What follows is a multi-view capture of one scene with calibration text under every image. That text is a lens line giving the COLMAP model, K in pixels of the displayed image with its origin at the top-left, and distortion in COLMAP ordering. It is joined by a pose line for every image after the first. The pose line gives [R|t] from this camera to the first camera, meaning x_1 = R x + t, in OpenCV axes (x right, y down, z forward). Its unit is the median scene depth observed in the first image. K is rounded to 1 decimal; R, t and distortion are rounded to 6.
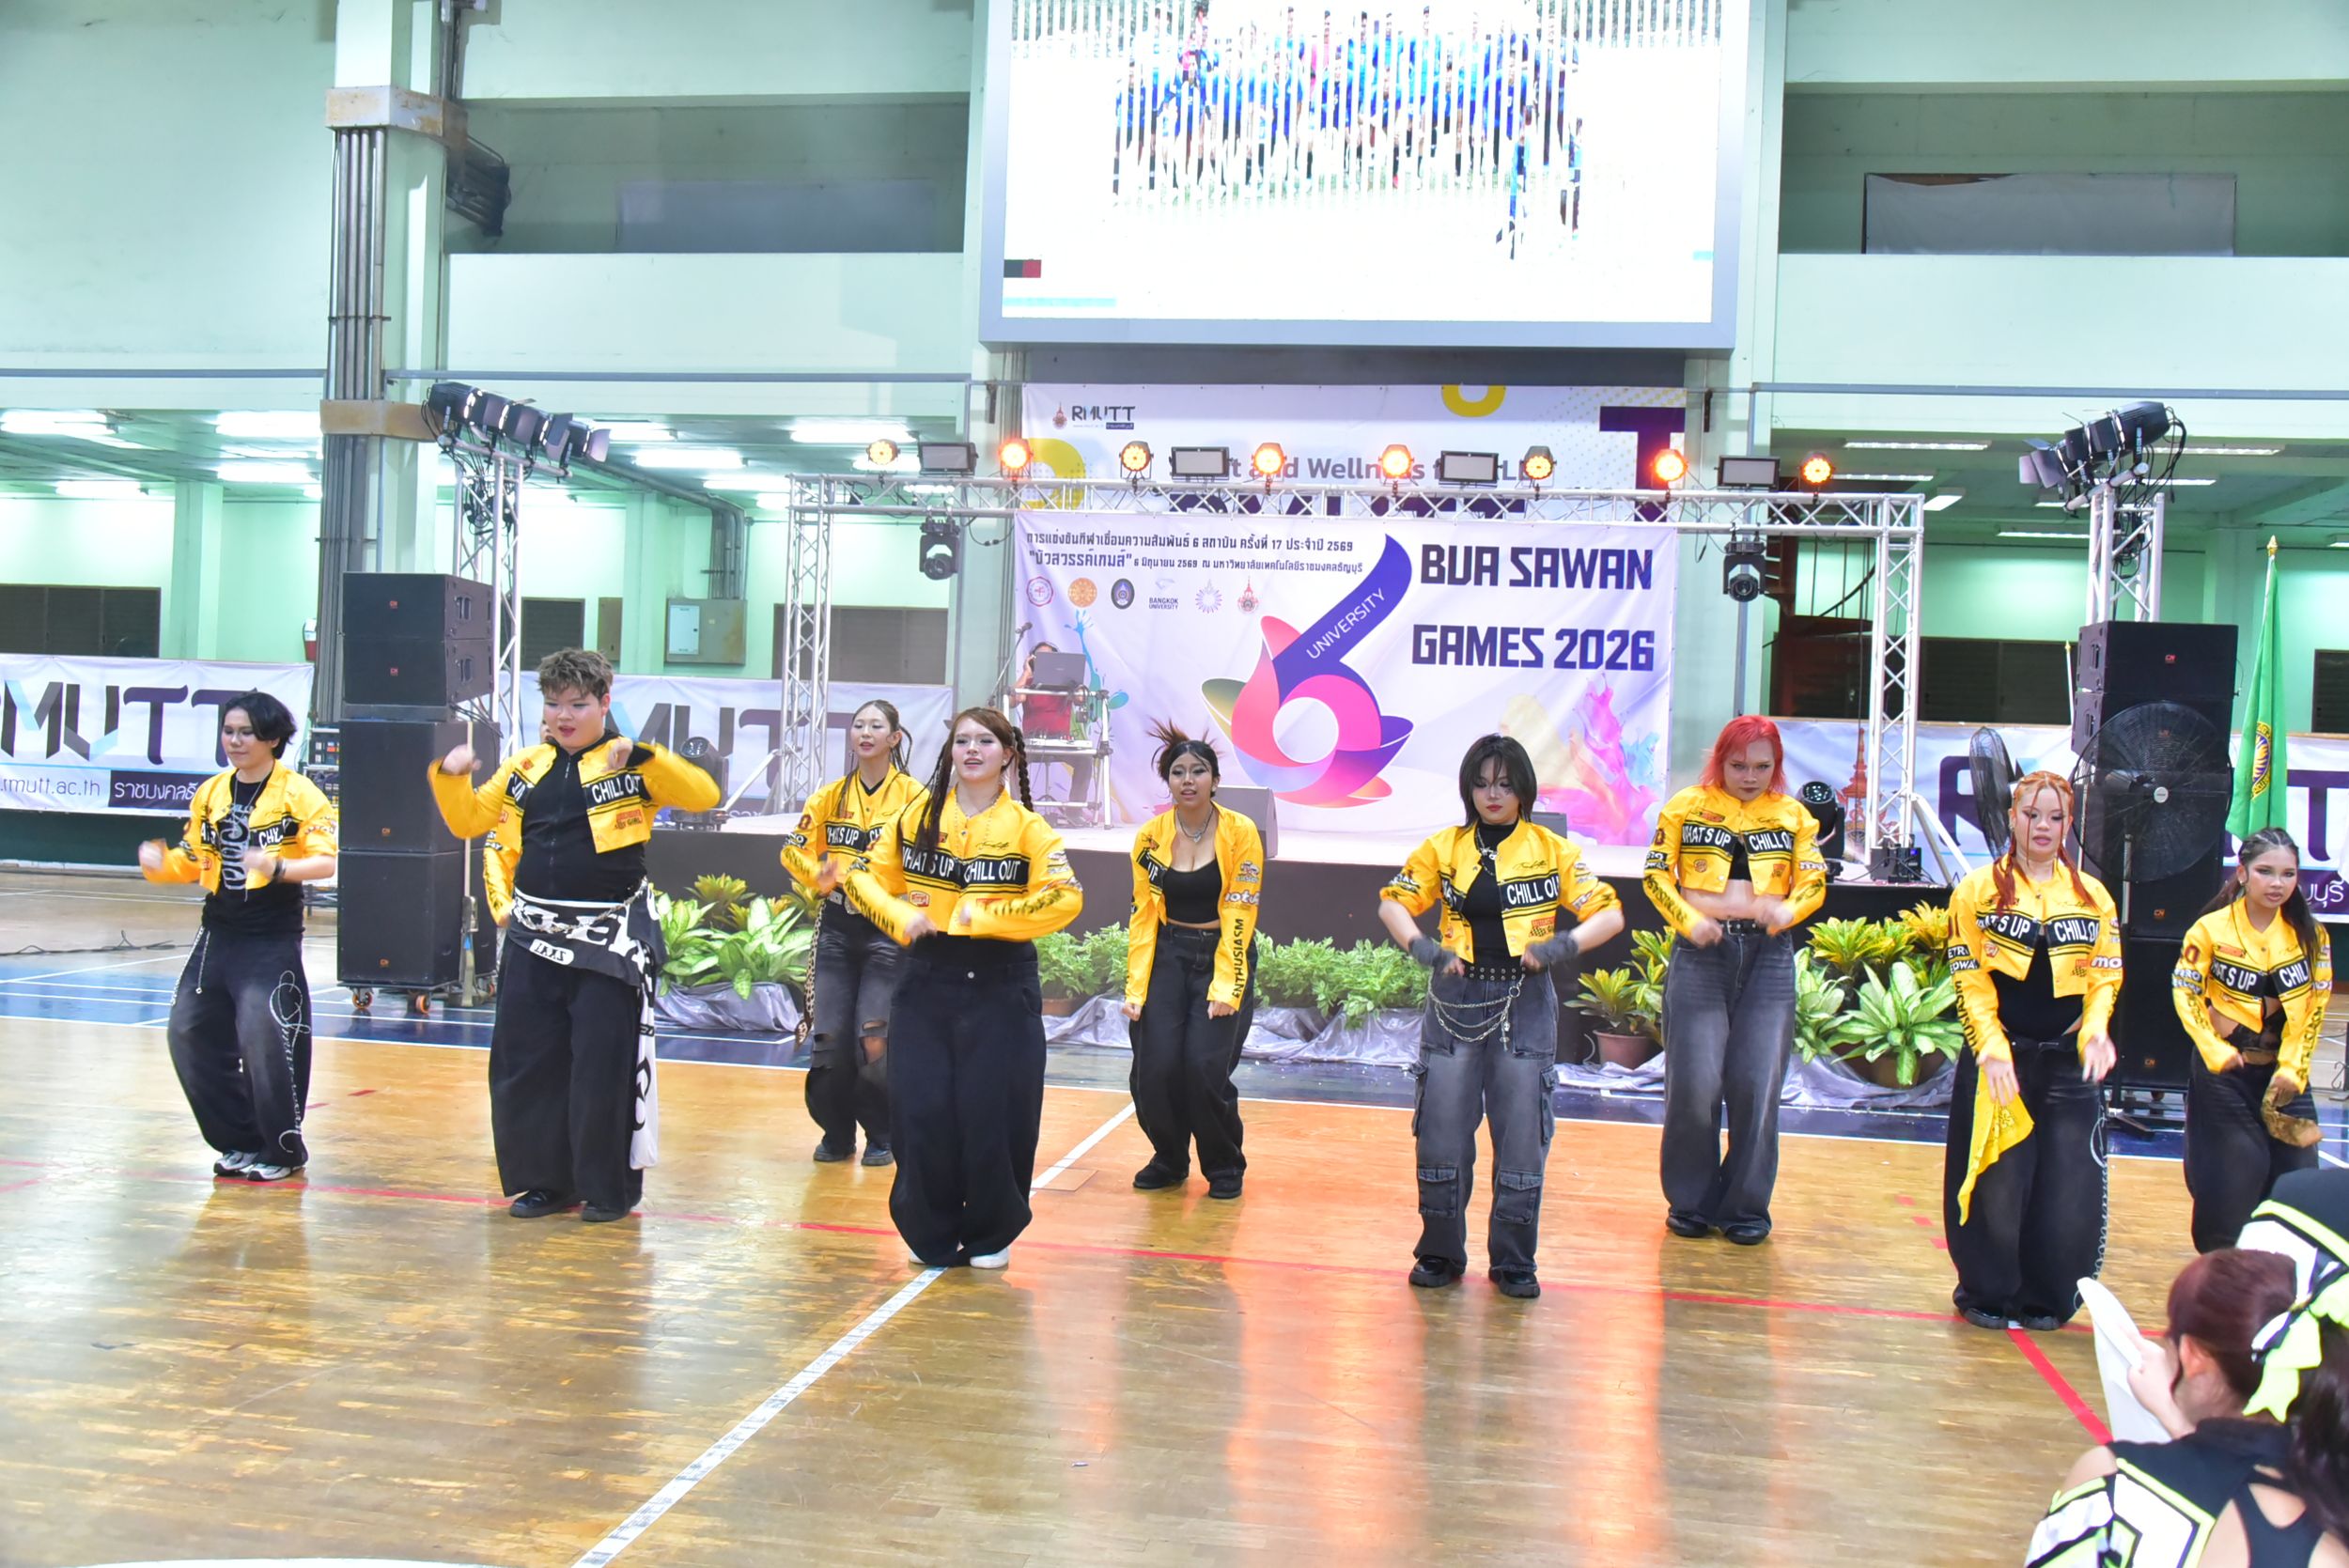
lens RADIAL K [[2152.5, 0, 1183.5], [0, 2152.5, 778.9], [0, 0, 1]] dist [-0.021120, 0.007344]
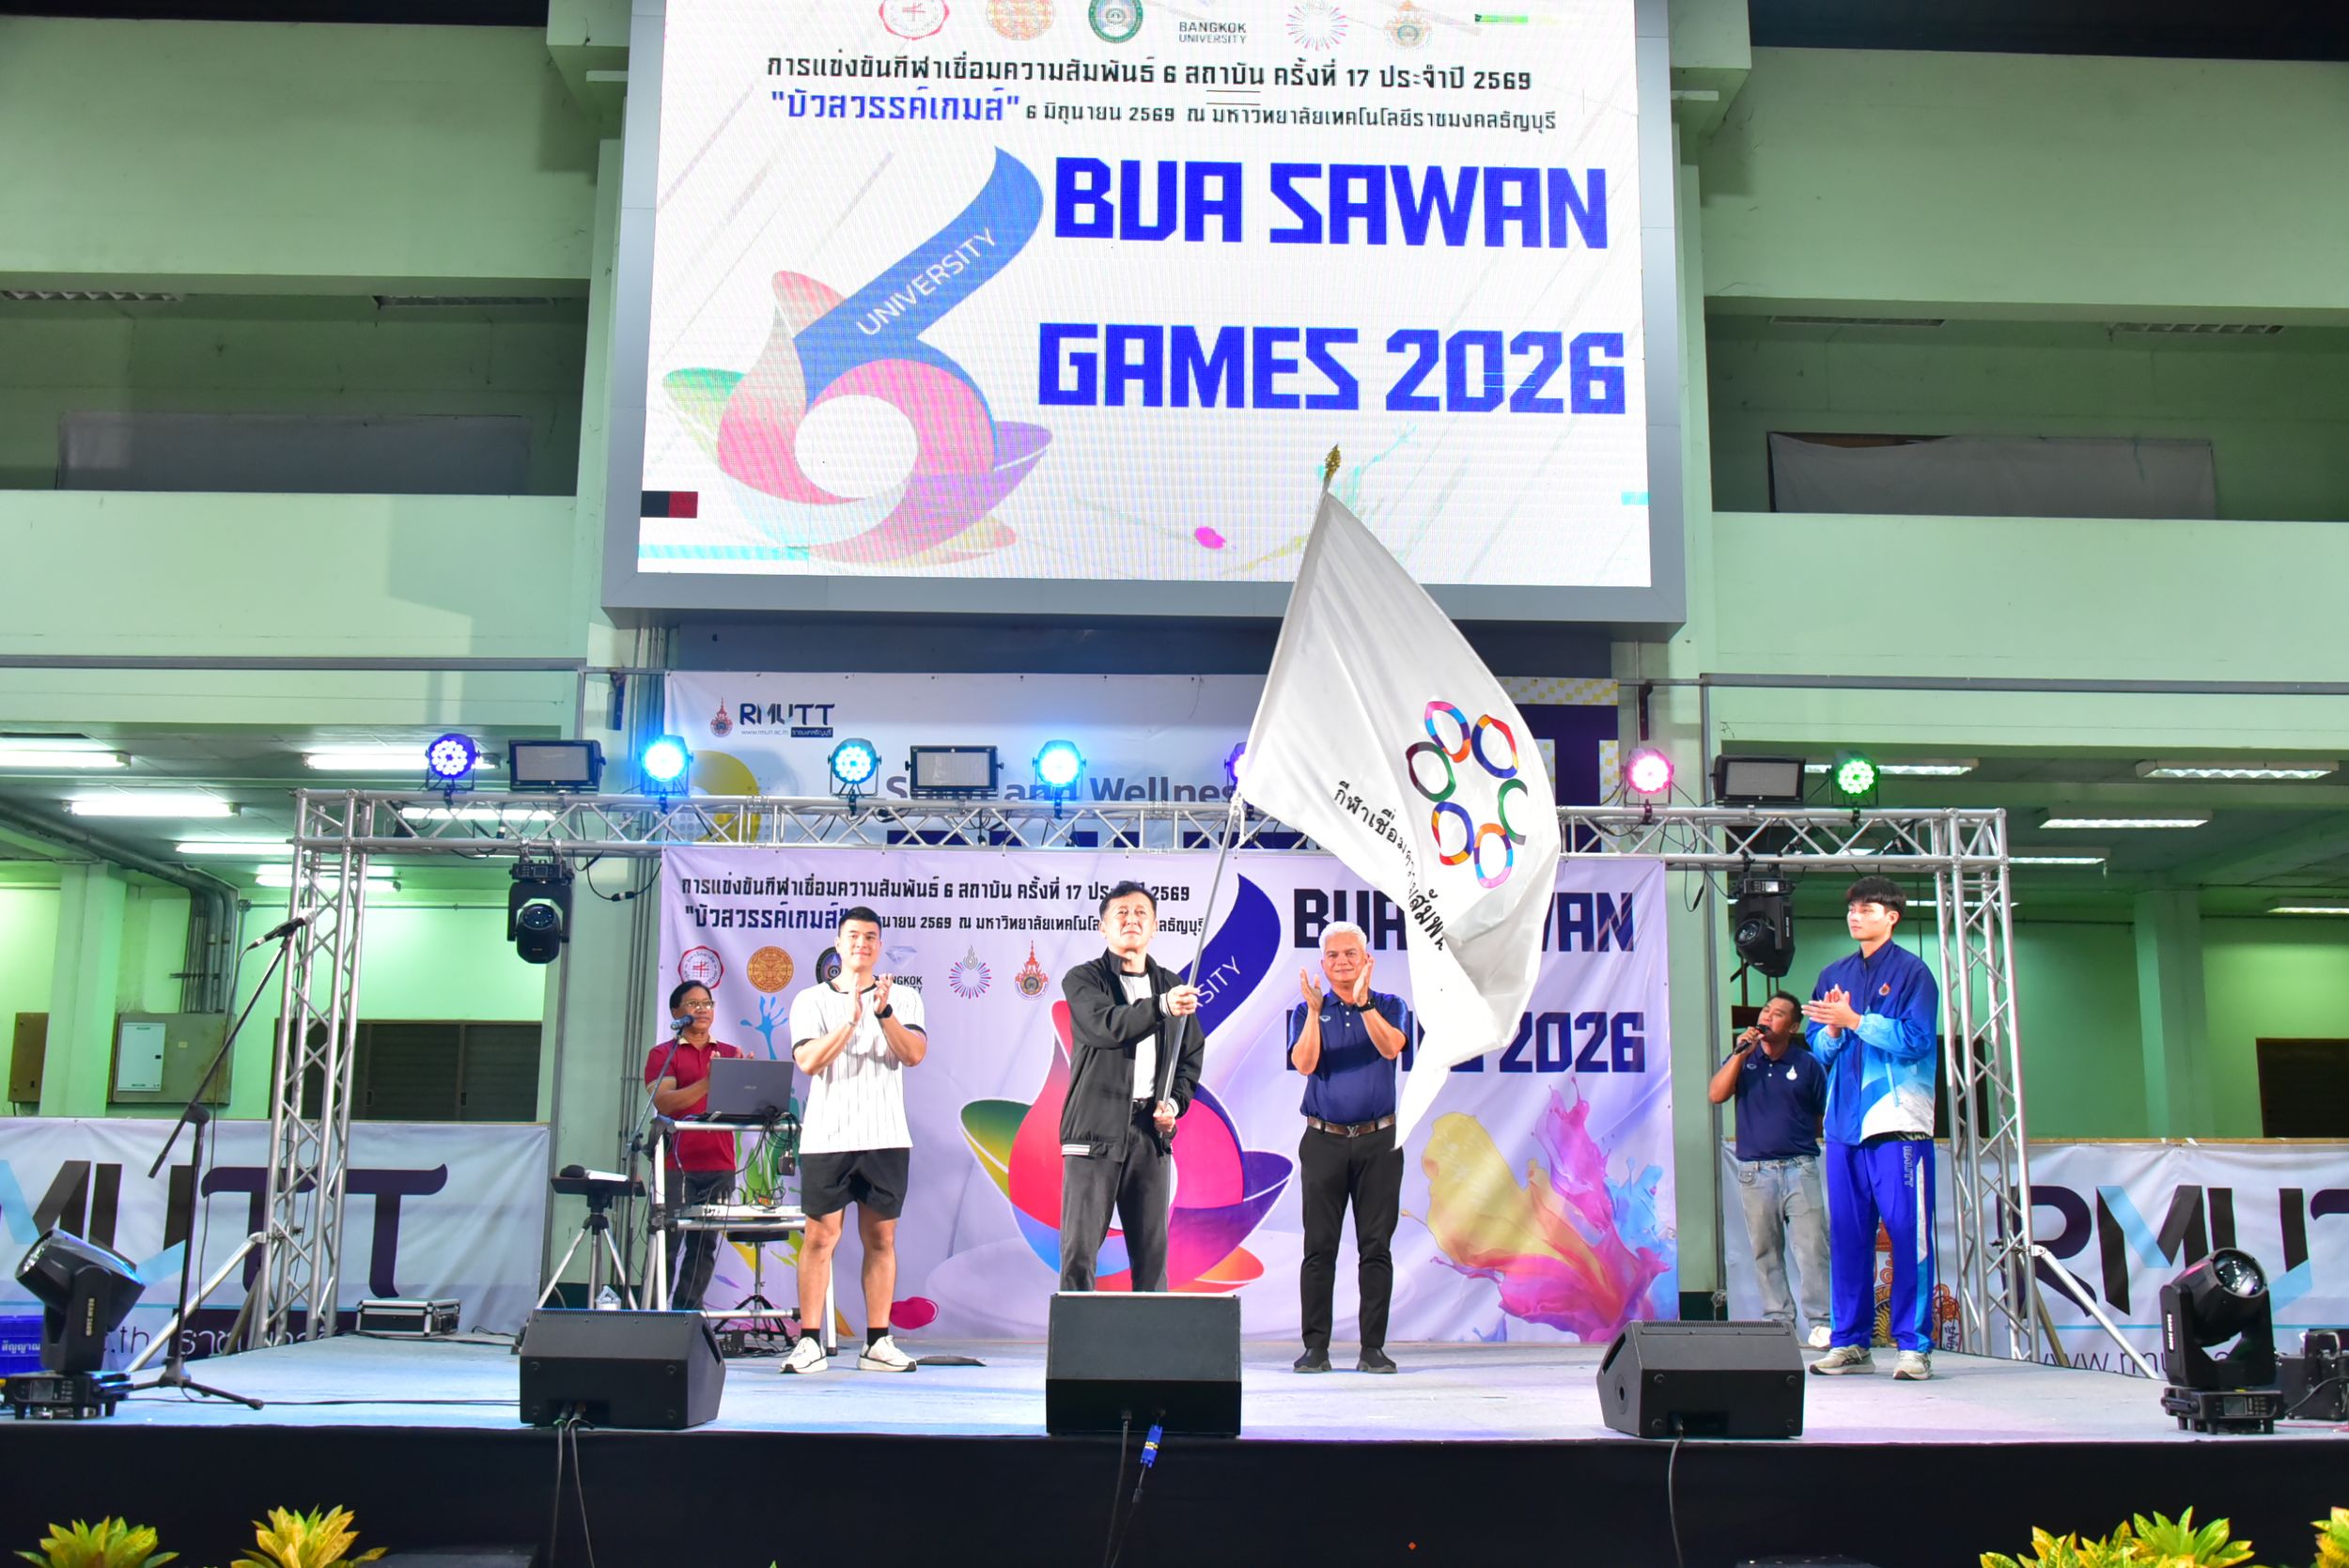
lens RADIAL K [[2260.7, 0, 1183.4], [0, 2260.7, 787.8], [0, 0, 1]] dist [-0.015783, -0.021483]
pose [[0.982374, 0.003210, 0.186896, -0.049665], [0.032369, 0.981825, -0.187005, -0.009611], [-0.184100, 0.189759, 0.964416, 0.304095]]
